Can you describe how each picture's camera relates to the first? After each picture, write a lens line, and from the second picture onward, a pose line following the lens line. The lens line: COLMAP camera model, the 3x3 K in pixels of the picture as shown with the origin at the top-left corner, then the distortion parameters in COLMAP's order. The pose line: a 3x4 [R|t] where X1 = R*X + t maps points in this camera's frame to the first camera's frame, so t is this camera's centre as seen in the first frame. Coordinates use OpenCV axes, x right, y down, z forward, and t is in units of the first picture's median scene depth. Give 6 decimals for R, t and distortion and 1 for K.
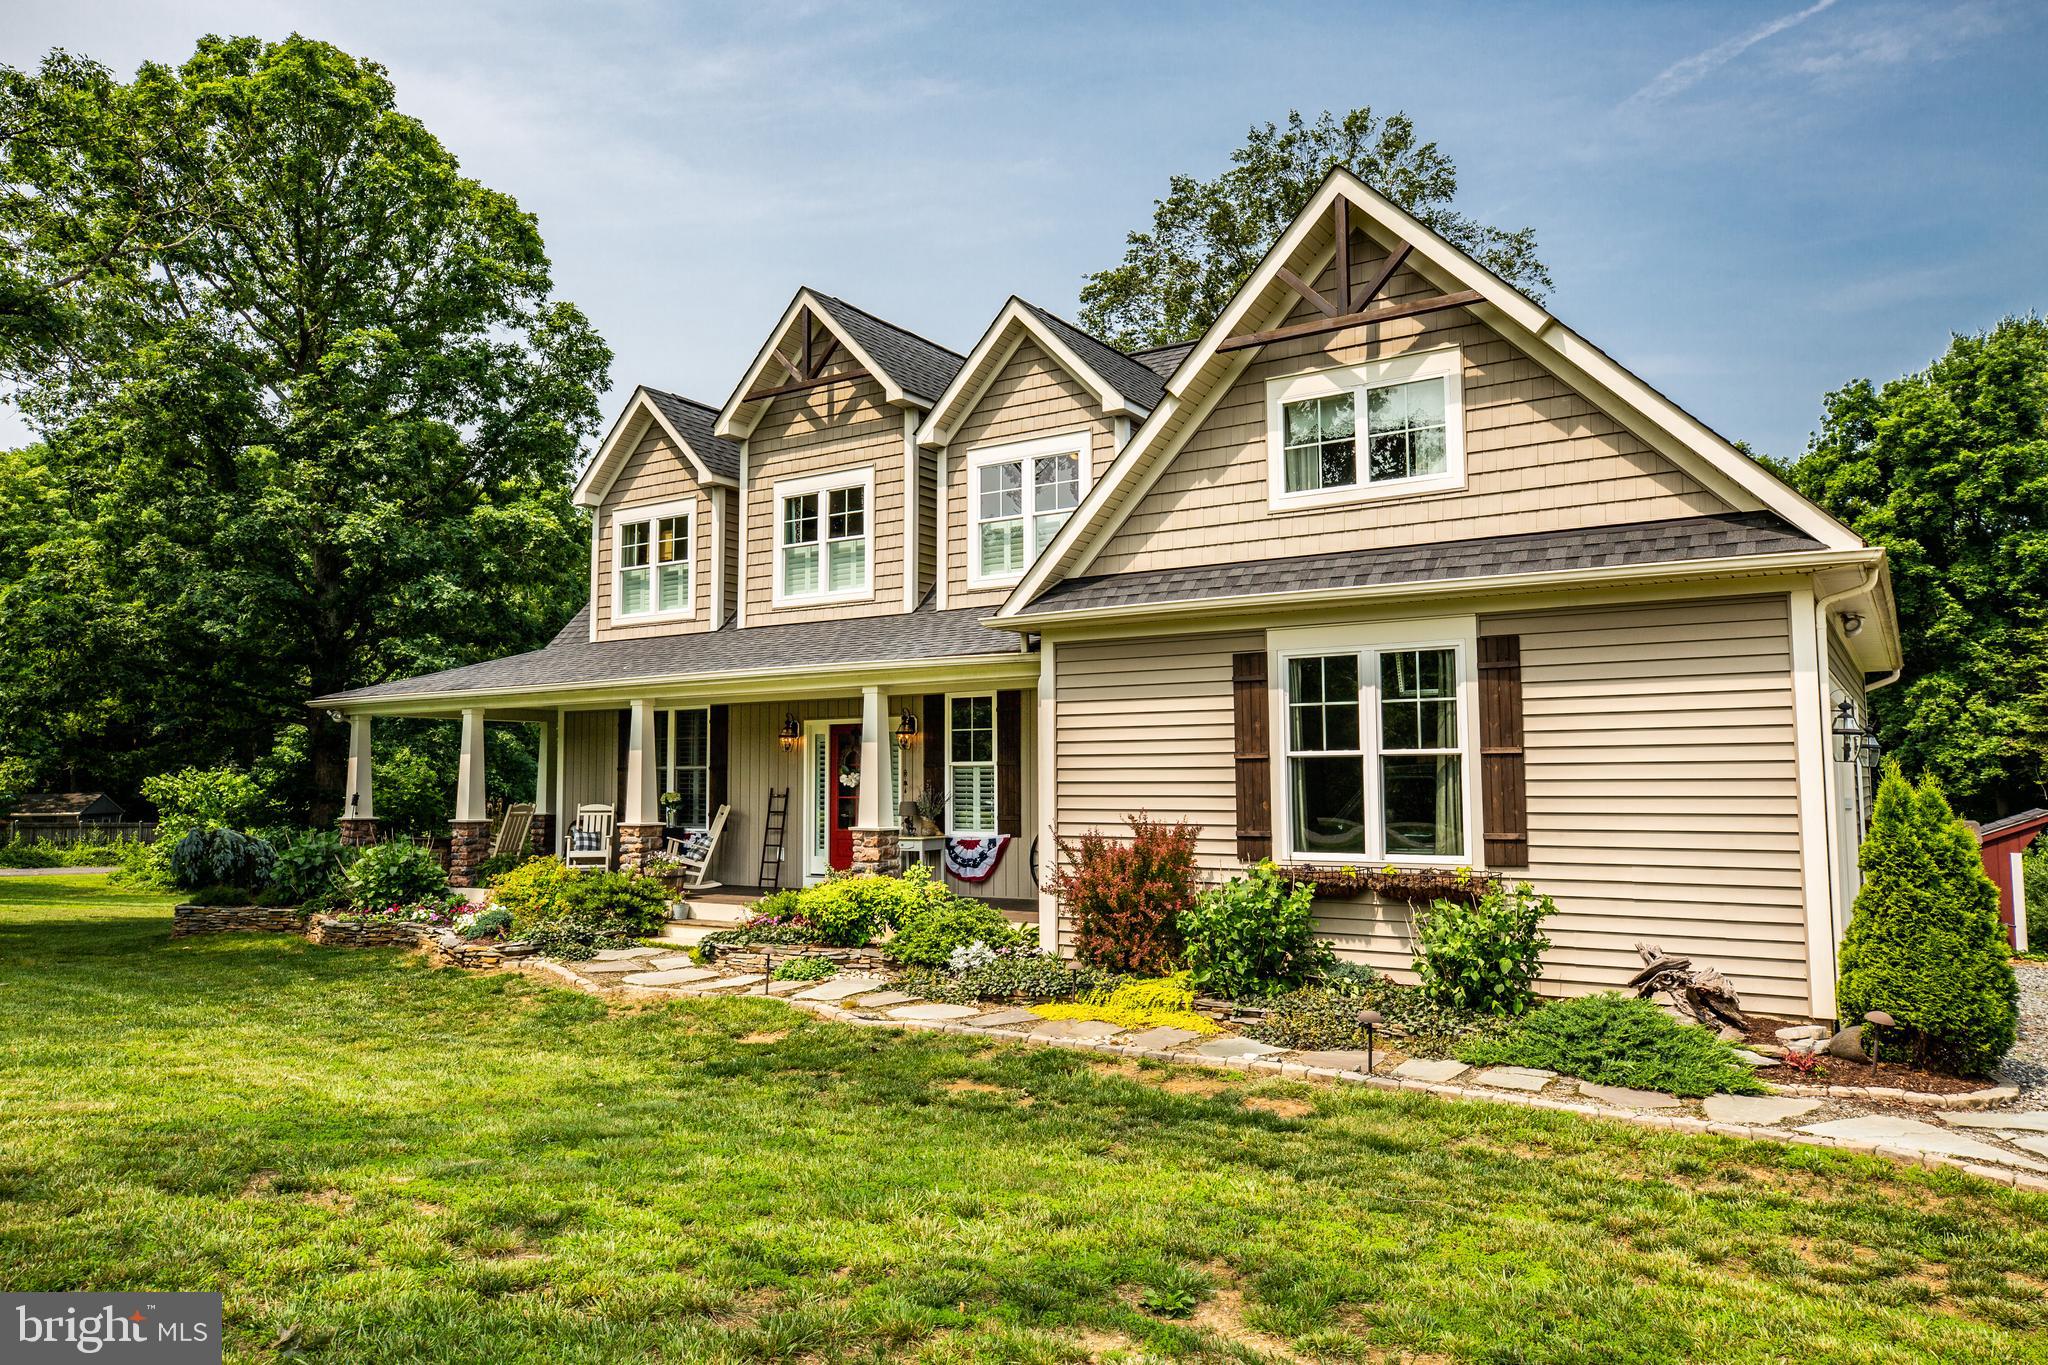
lens RADIAL K [[1385.1, 0, 1006.8], [0, 1385.1, 681.4], [0, 0, 1]] dist [0.005341, 0.002203]
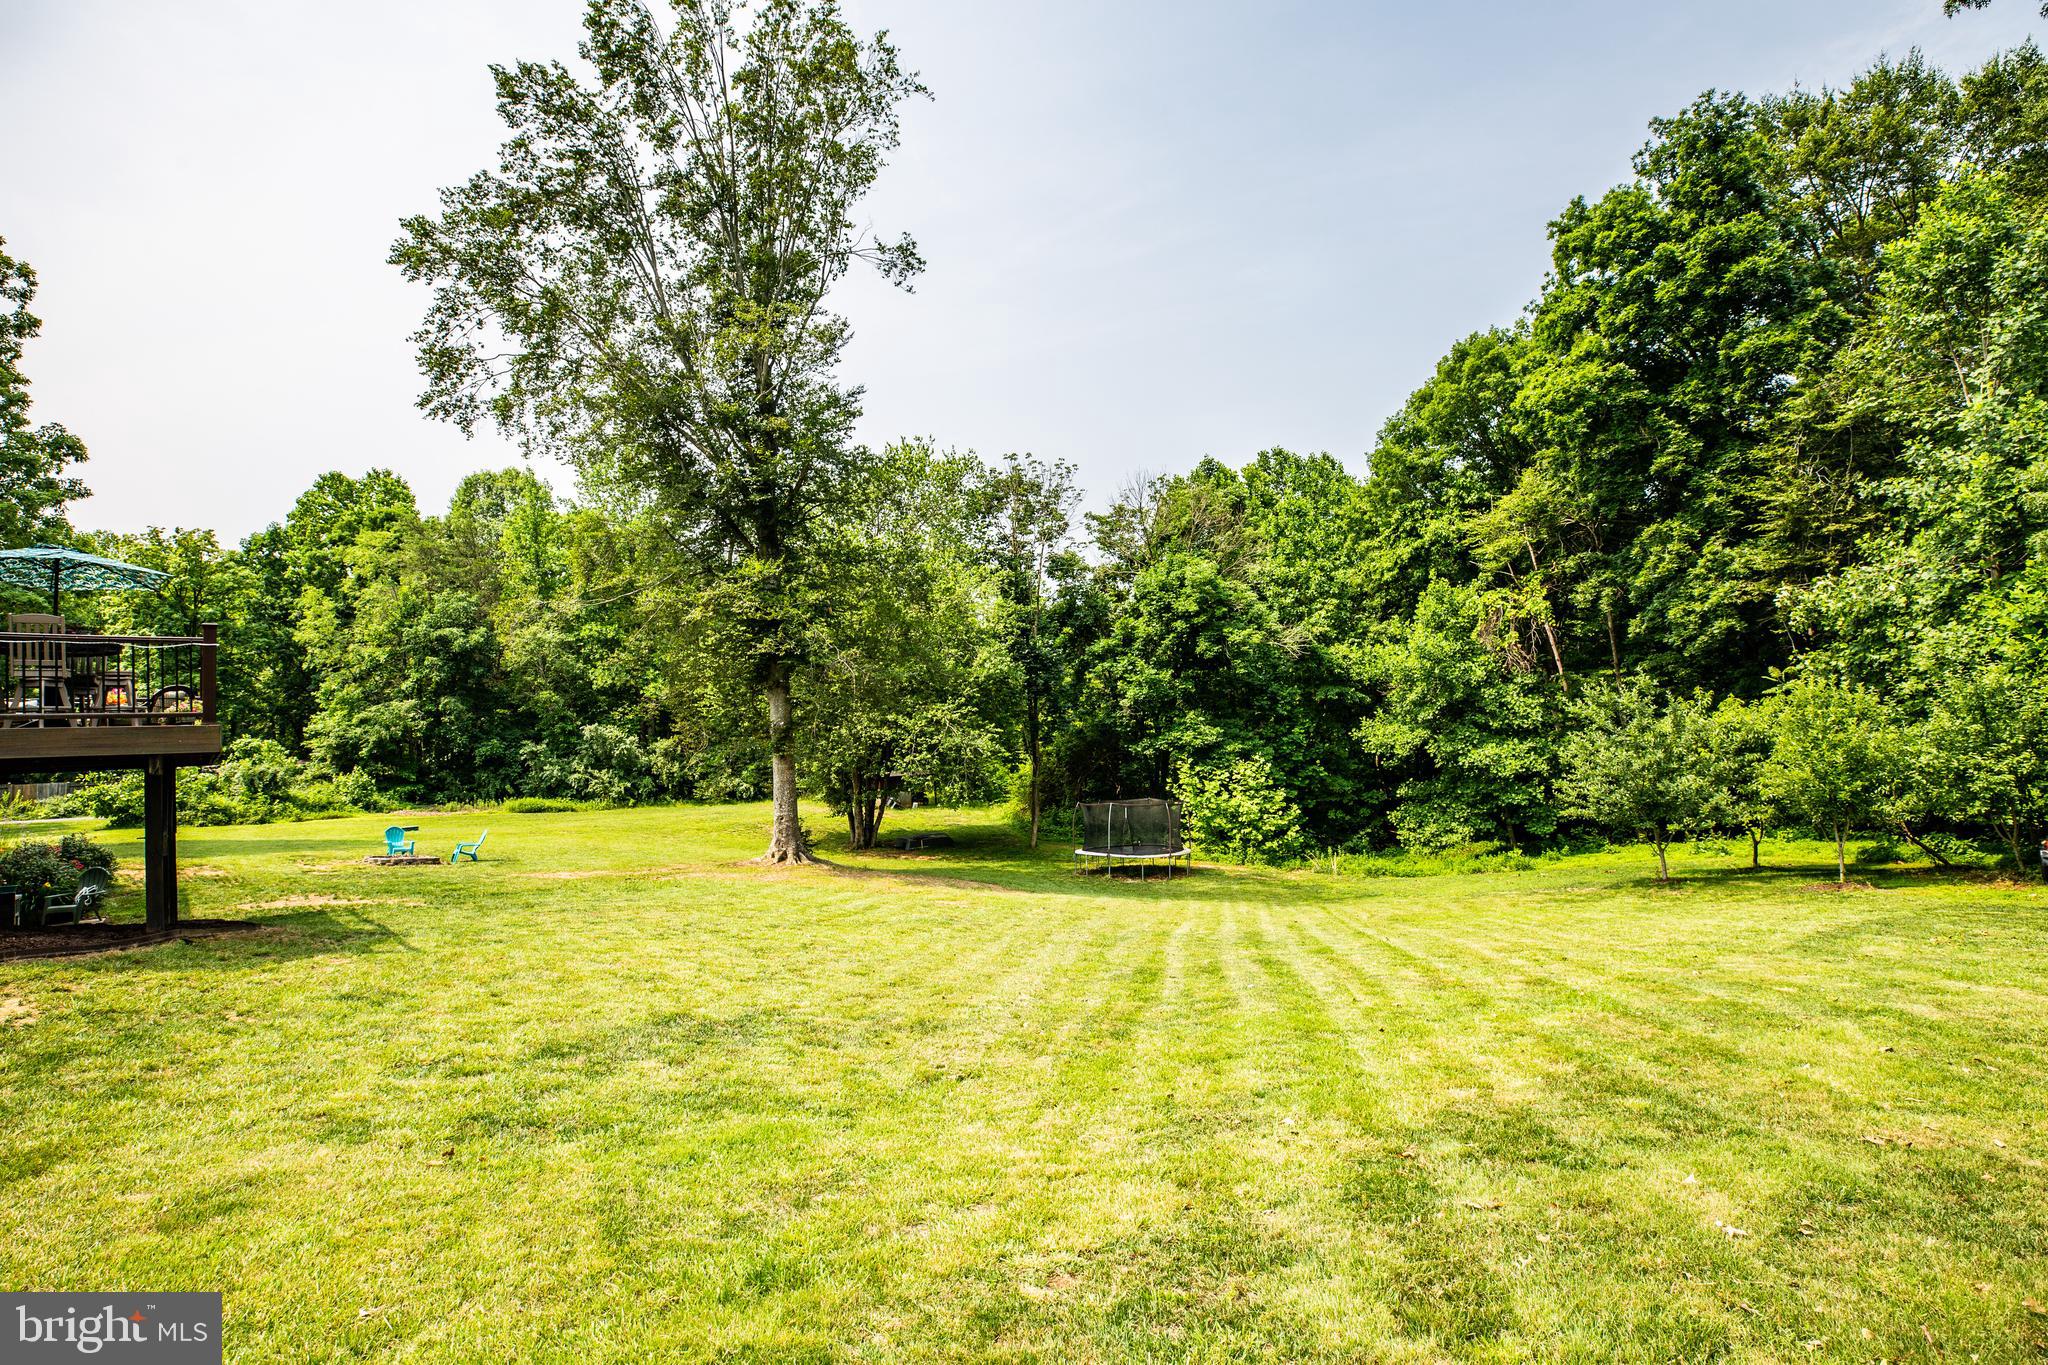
lens RADIAL K [[1029.7, 0, 1022.8], [0, 1029.7, 686.0], [0, 0, 1]] dist [-0.002521, 0.002643]
pose [[0.967582, -0.073195, -0.241718, 1.262401], [0.080704, 0.996510, 0.021301, 0.155431], [0.239315, -0.040118, 0.970113, 0.837650]]
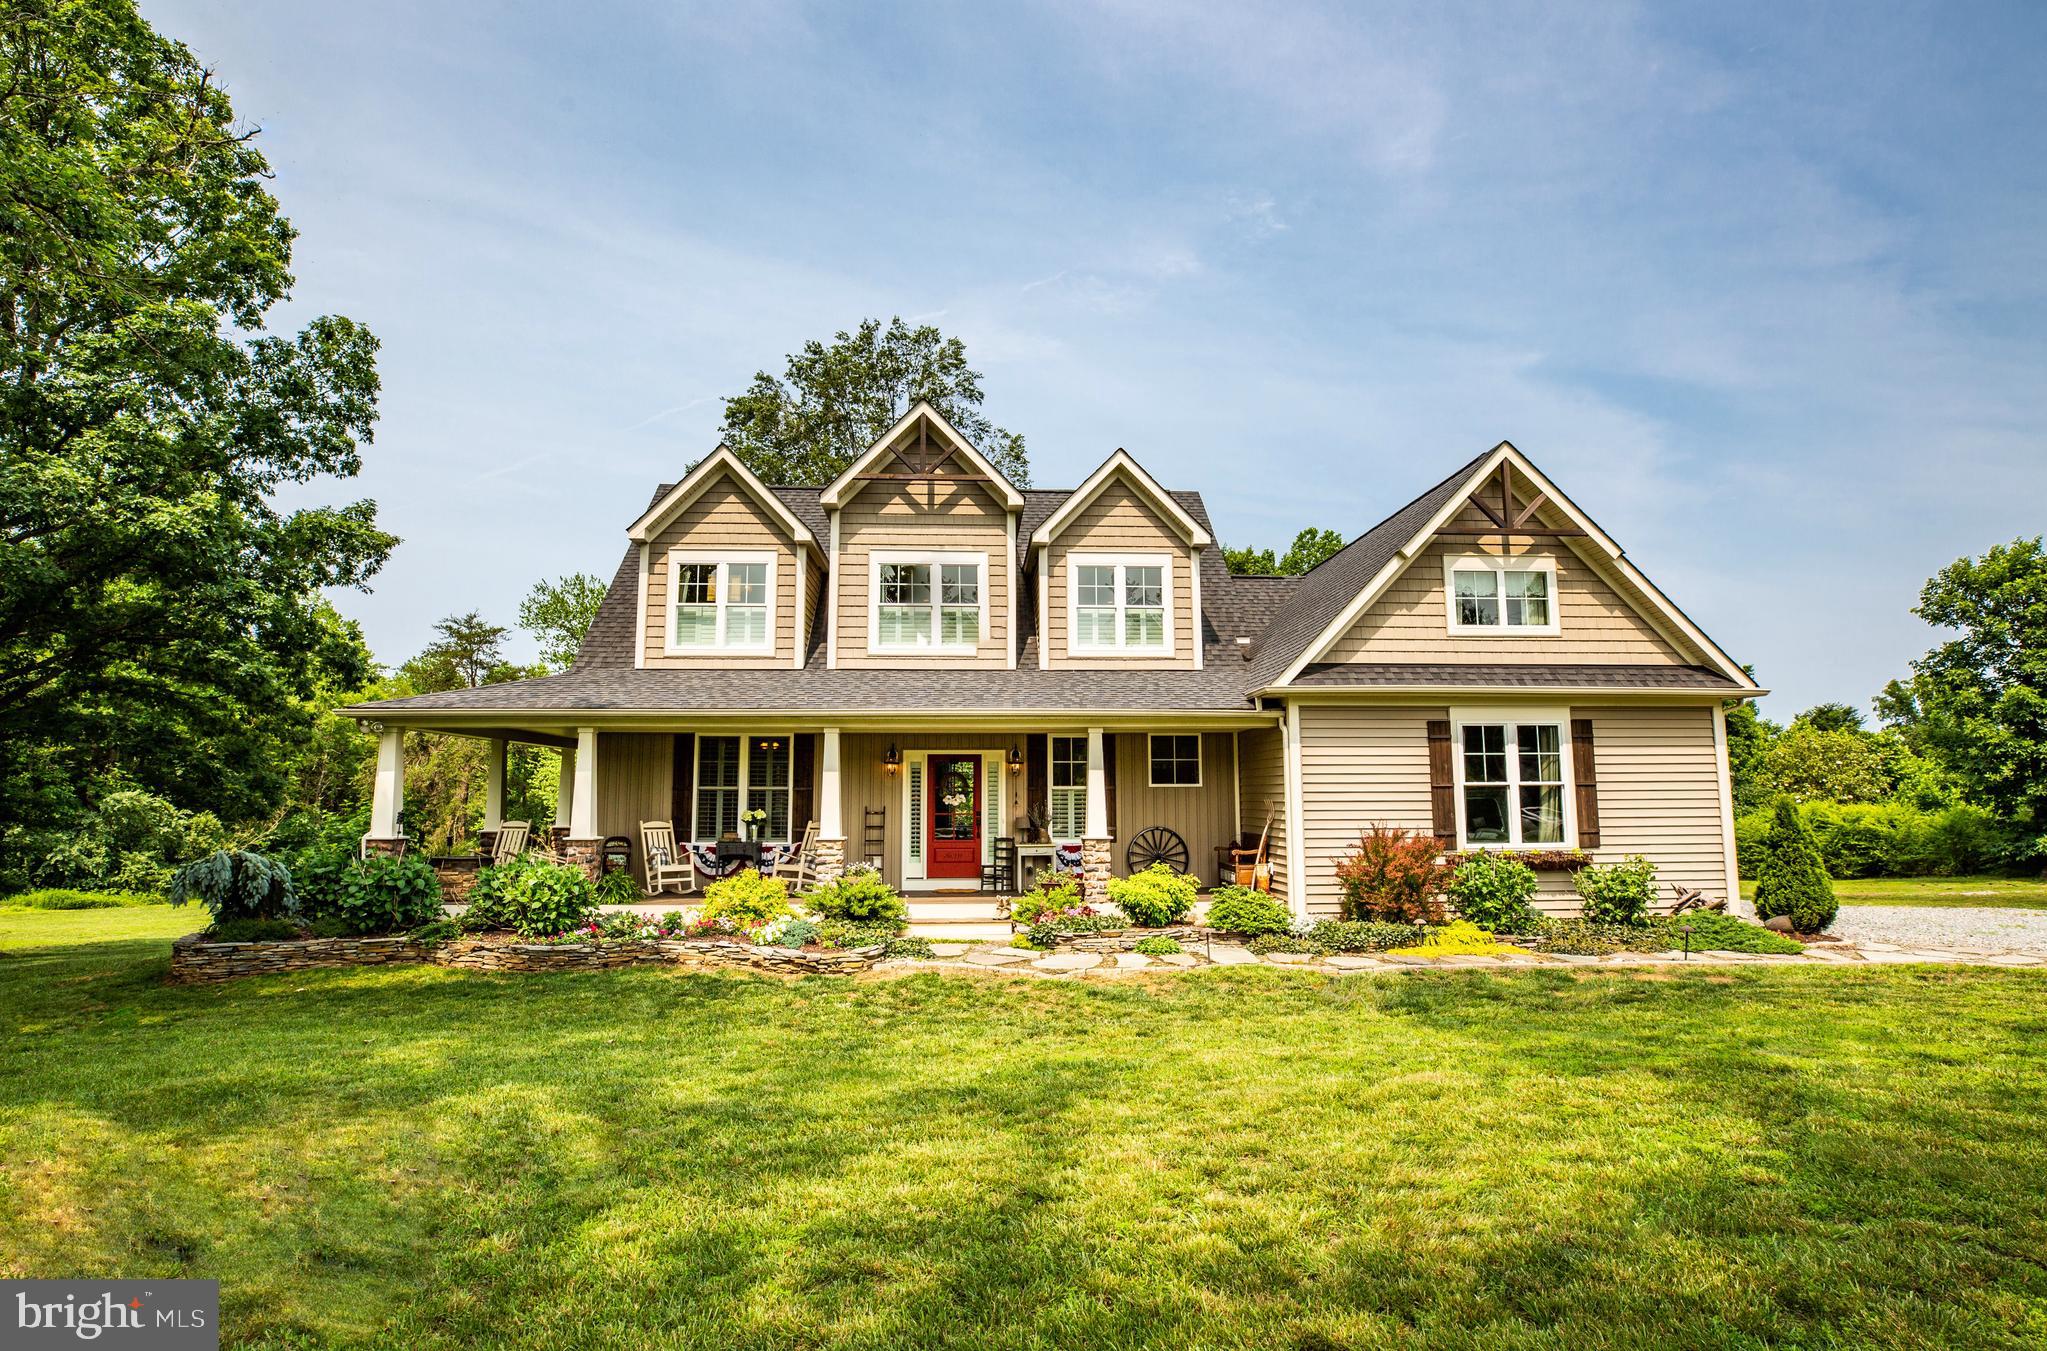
lens RADIAL K [[1048.0, 0, 1018.4], [0, 1048.0, 665.9], [0, 0, 1]] dist [-0.028180, 0.000491]
pose [[0.798662, 0.079954, 0.596445, -0.623876], [-0.045066, 0.996298, -0.073210, 0.017858], [-0.600090, 0.031590, 0.799309, 0.210833]]
